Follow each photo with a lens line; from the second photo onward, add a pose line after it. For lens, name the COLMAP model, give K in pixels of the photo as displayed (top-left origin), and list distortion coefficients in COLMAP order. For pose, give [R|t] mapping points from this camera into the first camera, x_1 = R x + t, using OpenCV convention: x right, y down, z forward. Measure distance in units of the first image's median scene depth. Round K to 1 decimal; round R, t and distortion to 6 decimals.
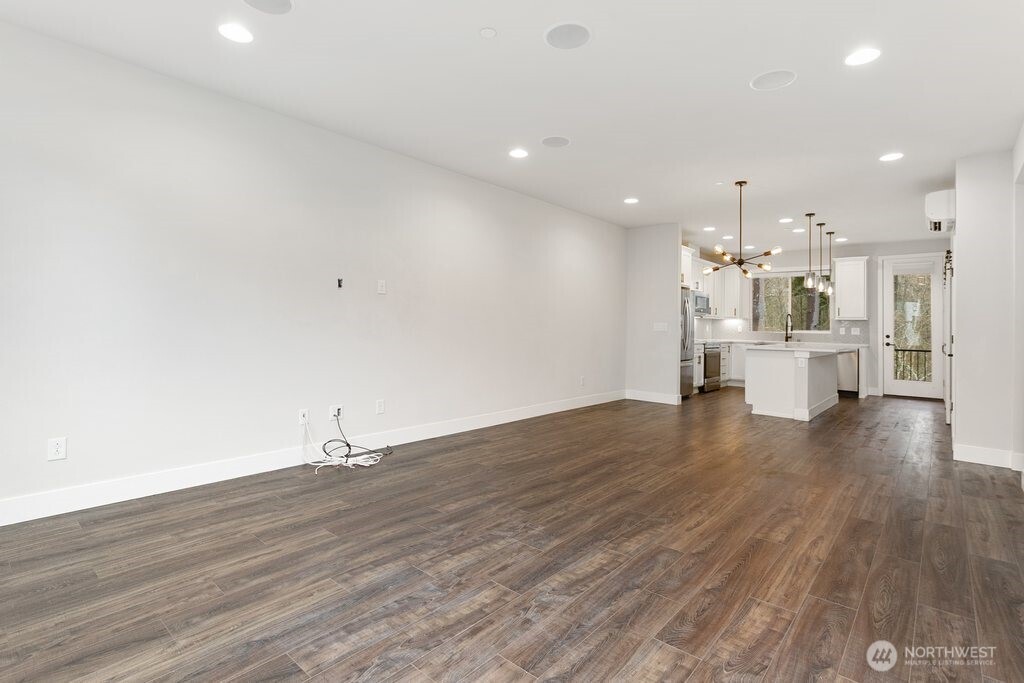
lens RADIAL K [[477.0, 0, 512.9], [0, 477.0, 314.4], [0, 0, 1]] dist [-0.000979, 0.000117]
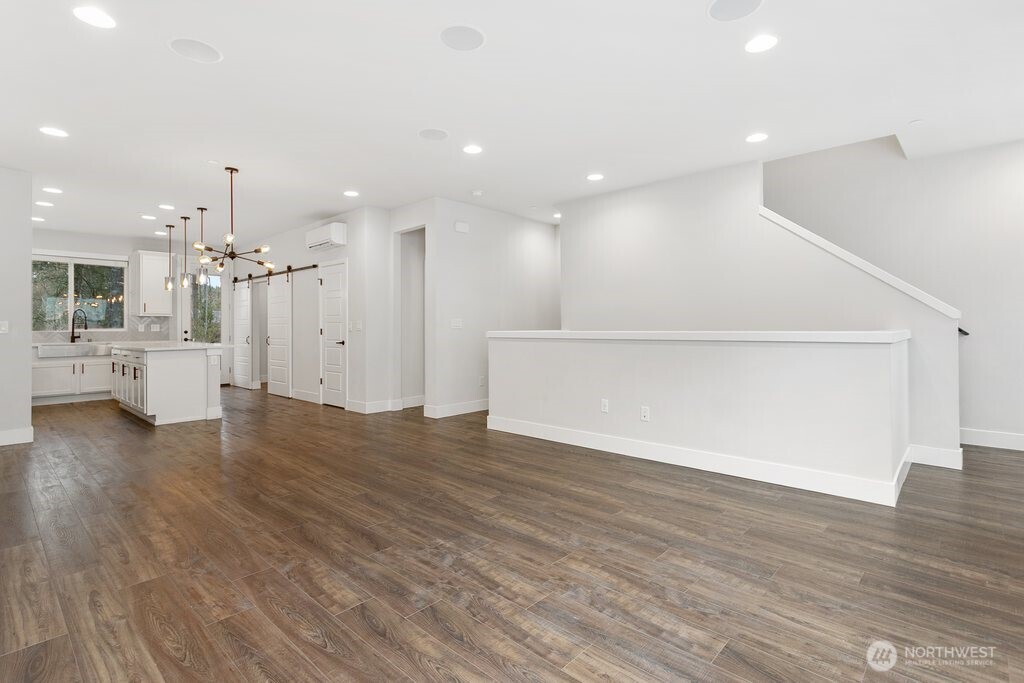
lens RADIAL K [[481.7, 0, 513.2], [0, 481.7, 328.6], [0, 0, 1]] dist [0.003254, 0.000367]
pose [[0.057794, -0.022493, 0.998075, -0.943427], [-0.017350, 0.999573, 0.023532, 0.003564], [-0.998178, -0.018677, 0.057379, 0.871329]]
